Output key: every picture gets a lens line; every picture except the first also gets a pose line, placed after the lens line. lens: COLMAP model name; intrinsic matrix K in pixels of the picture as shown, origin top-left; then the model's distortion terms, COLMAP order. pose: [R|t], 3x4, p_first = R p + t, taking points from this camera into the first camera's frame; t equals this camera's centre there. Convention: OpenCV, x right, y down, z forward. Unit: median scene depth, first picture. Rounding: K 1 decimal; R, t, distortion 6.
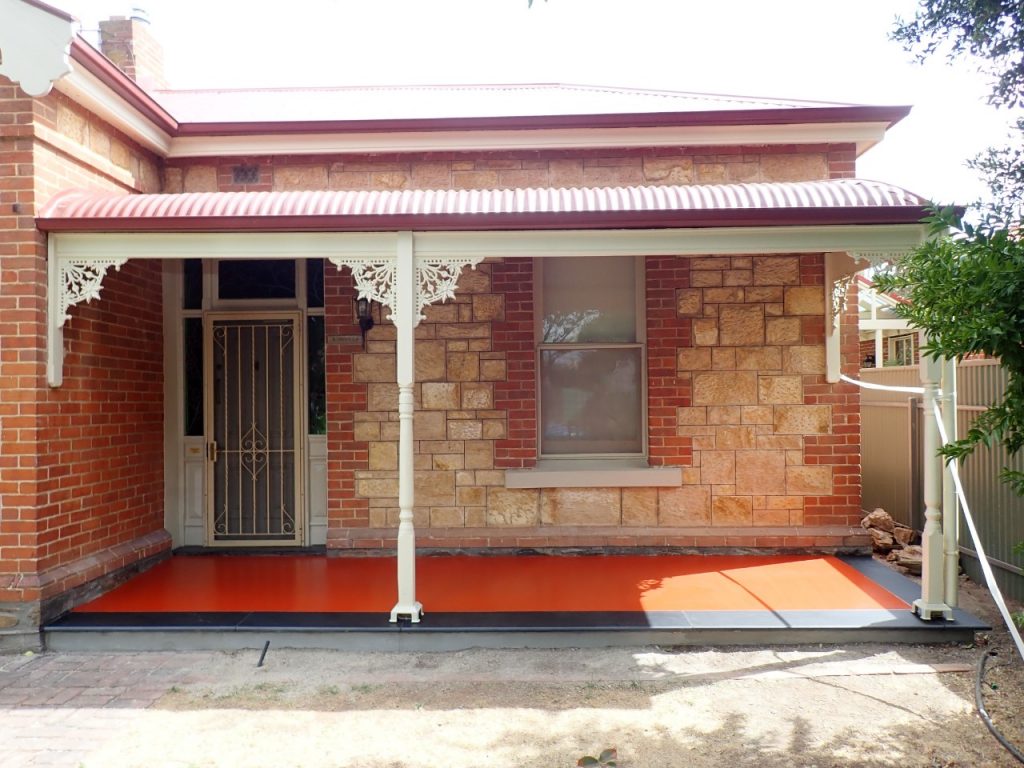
lens RADIAL K [[765.1, 0, 509.4], [0, 765.1, 386.9], [0, 0, 1]] dist [0.012181, -0.004180]
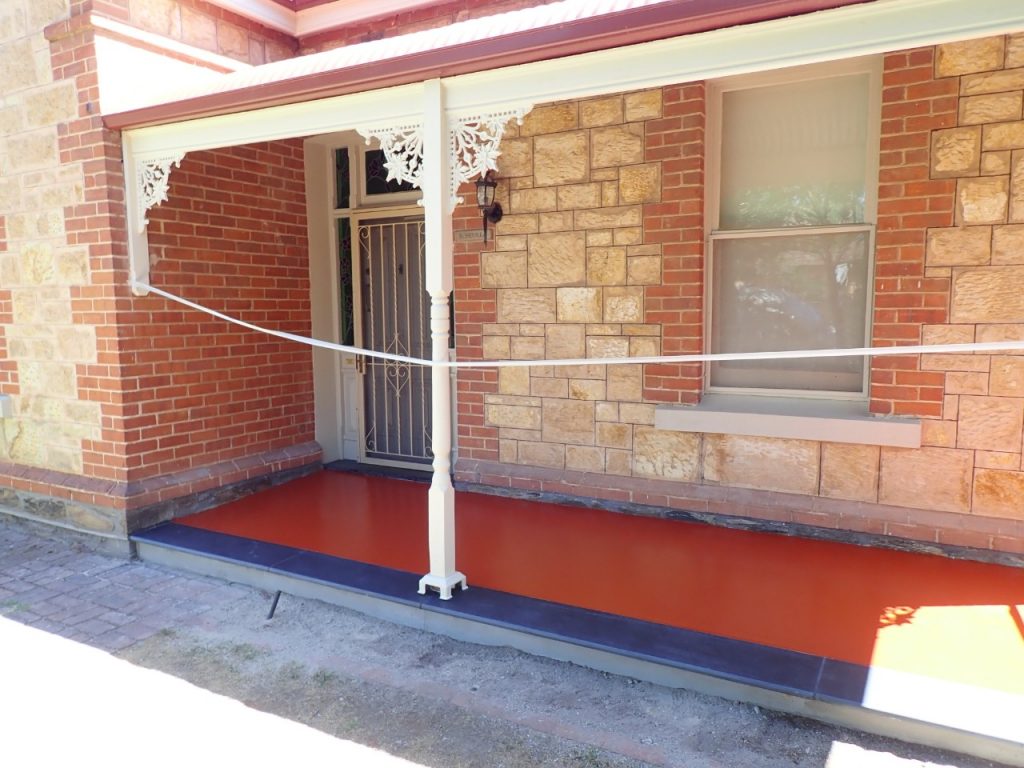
lens RADIAL K [[765.1, 0, 514.4], [0, 765.1, 385.7], [0, 0, 1]] dist [0.012181, -0.004180]
pose [[0.882890, 0.054606, -0.466395, 0.221429], [0.005483, 0.991949, 0.126518, -0.005437], [0.469548, -0.114258, 0.875482, 0.282566]]
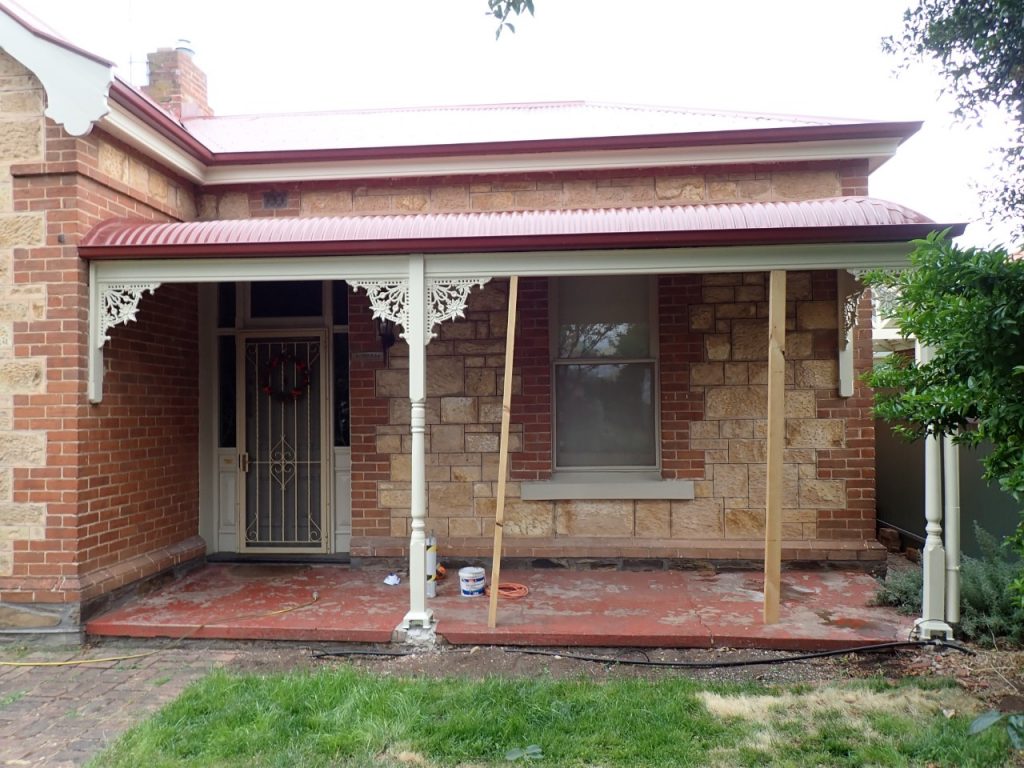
lens RADIAL K [[765.1, 0, 508.2], [0, 765.1, 386.7], [0, 0, 1]] dist [0.012181, -0.004180]
pose [[0.998122, -0.001775, -0.061227, 0.040827], [0.001127, 0.999943, -0.010618, -0.008676], [0.061243, 0.010529, 0.998067, -0.030566]]
